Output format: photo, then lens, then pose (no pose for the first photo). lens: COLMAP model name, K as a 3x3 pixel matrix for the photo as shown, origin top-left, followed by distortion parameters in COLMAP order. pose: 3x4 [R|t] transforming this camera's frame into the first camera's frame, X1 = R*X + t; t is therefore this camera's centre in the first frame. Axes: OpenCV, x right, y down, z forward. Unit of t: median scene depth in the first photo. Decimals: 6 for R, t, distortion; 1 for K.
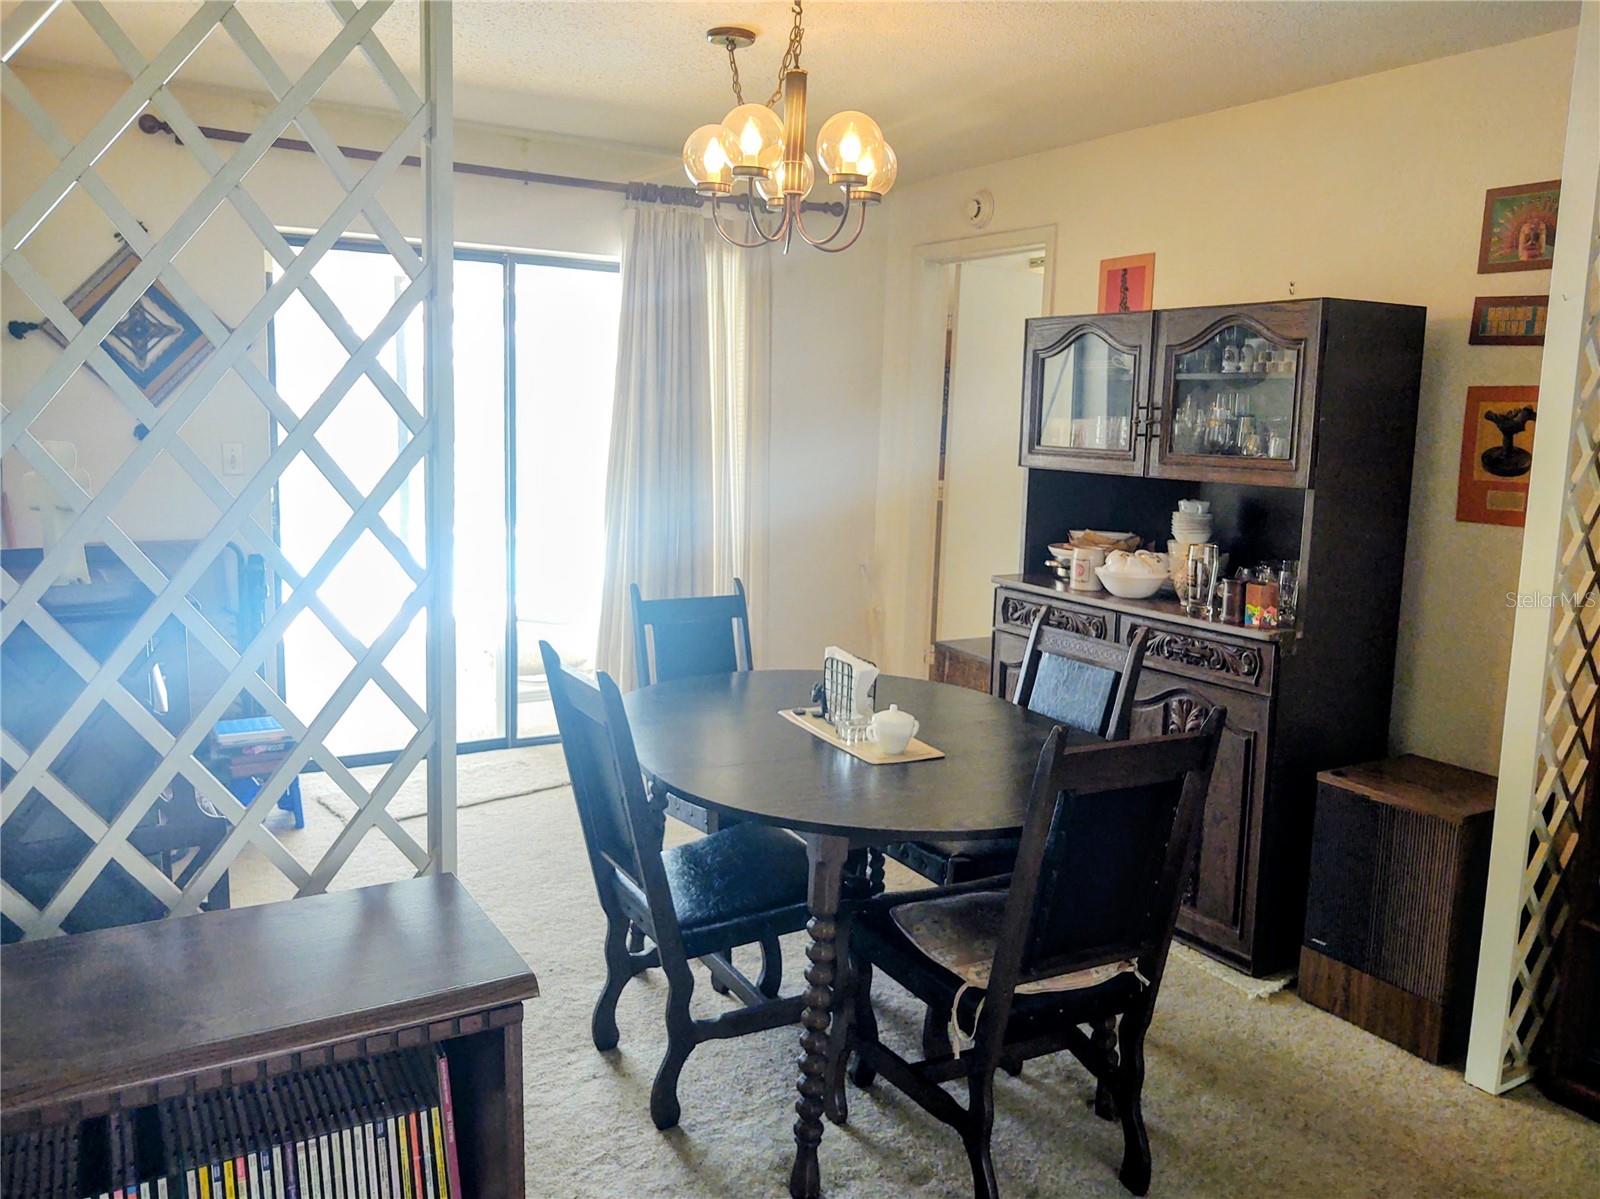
lens RADIAL K [[1203.5, 0, 800.0], [0, 1203.5, 599.5], [0, 0, 1]] dist [0.069288, -0.126288]
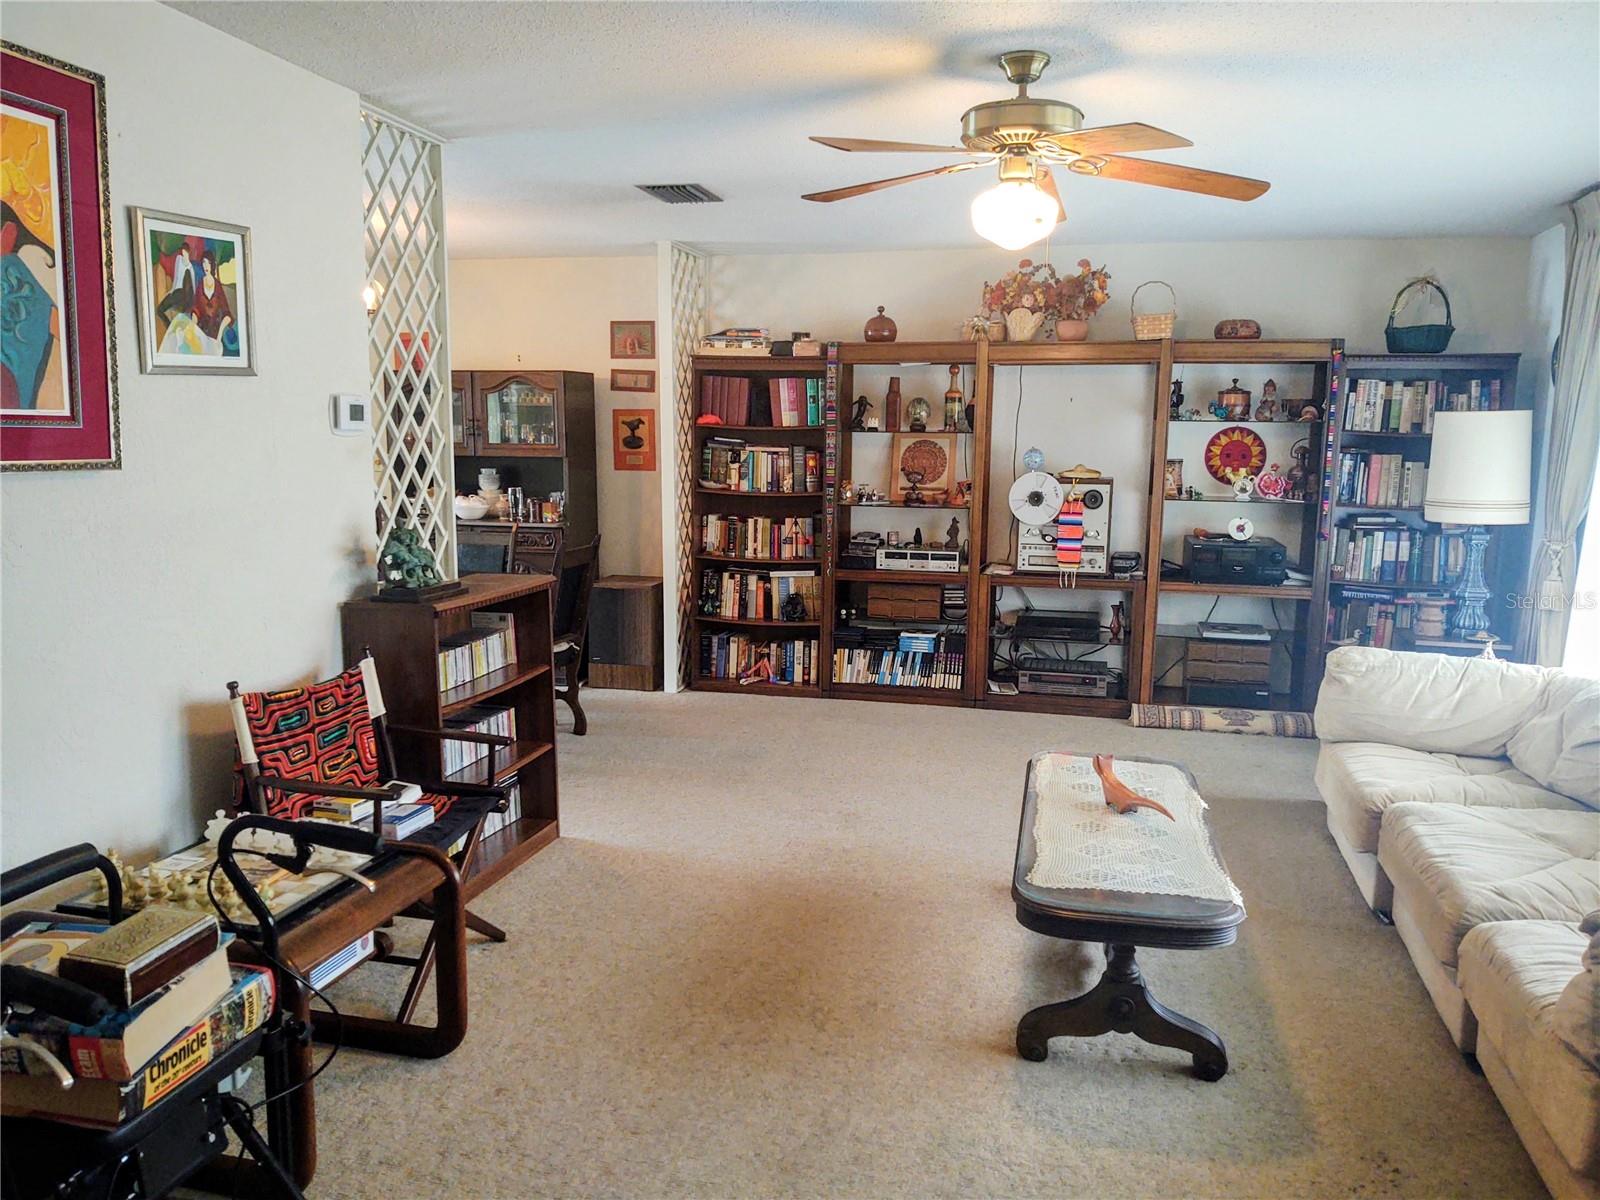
lens RADIAL K [[1203.5, 0, 800.0], [0, 1203.5, 600.0], [0, 0, 1]] dist [0.069288, -0.126288]
pose [[0.695728, -0.119185, 0.708349, -0.826926], [0.119463, 0.991603, 0.049510, 0.103517], [-0.708302, 0.050176, 0.704124, -0.790544]]
